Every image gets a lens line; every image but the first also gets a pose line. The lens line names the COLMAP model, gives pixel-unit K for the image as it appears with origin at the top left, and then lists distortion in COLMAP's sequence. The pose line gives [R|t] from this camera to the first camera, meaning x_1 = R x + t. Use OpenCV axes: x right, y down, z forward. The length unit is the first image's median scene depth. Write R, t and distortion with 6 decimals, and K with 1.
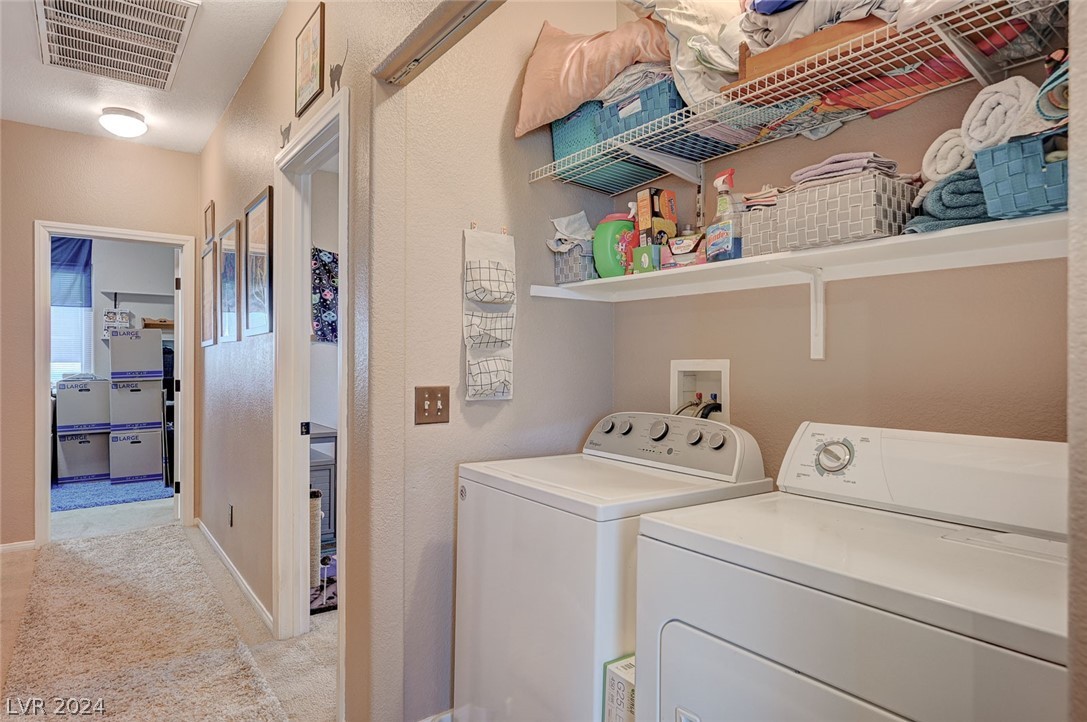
lens RADIAL K [[605.3, 0, 543.5], [0, 605.3, 361.0], [0, 0, 1]] dist [-0.020141, -0.000496]
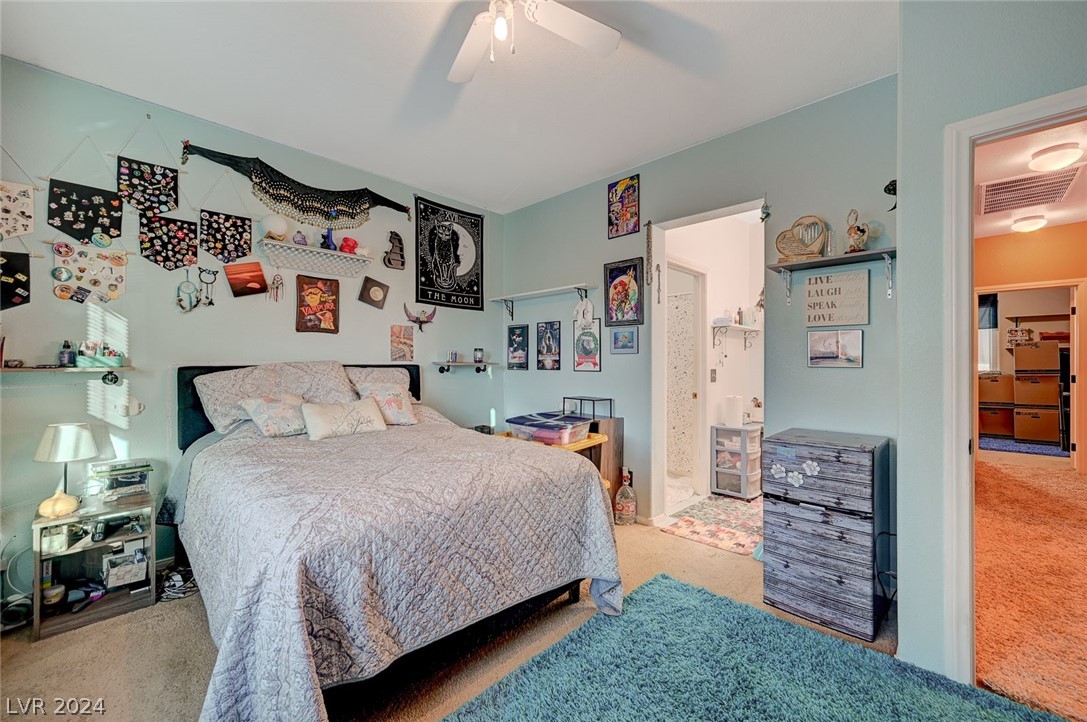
lens RADIAL K [[433.4, 0, 543.5], [0, 433.4, 361.0], [0, 0, 1]] dist [-0.000277, -0.000142]
pose [[0.134075, -0.003267, -0.990966, 0.219763], [-0.004579, 0.999982, -0.003916, 0.005524], [0.990961, 0.005062, 0.134057, -0.351247]]
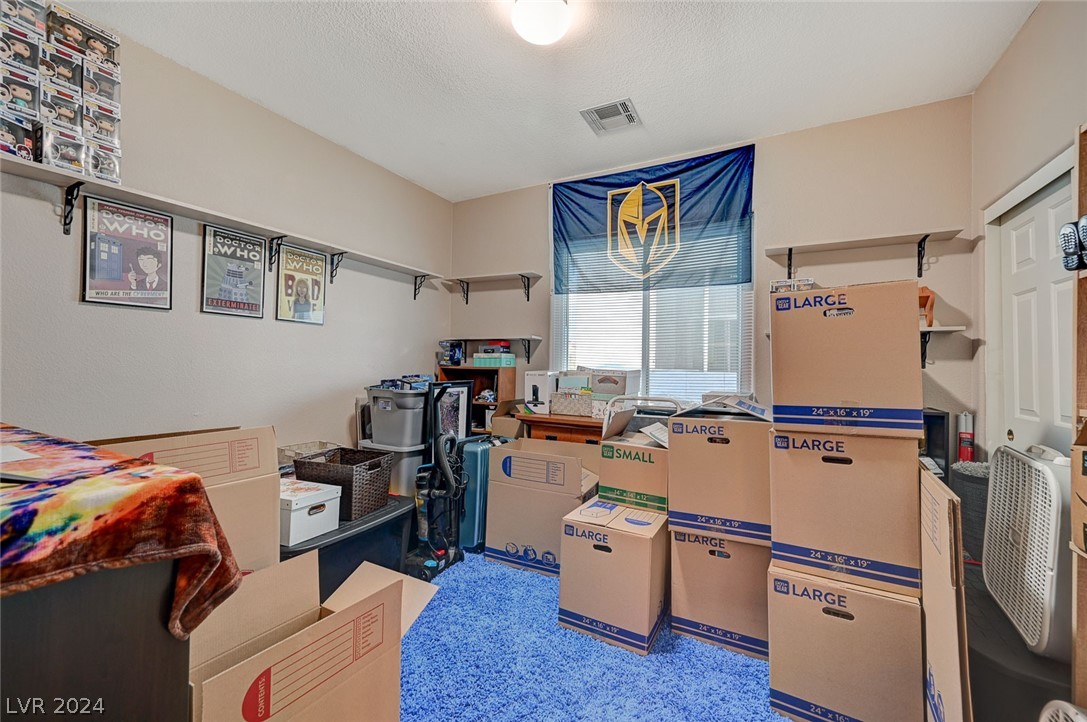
lens RADIAL K [[433.4, 0, 543.5], [0, 433.4, 361.0], [0, 0, 1]] dist [-0.000277, -0.000142]
pose [[0.407463, -0.007190, -0.913193, -0.512704], [-0.006476, 0.999921, -0.010762, -0.006287], [0.913199, 0.010299, 0.407384, 0.730490]]
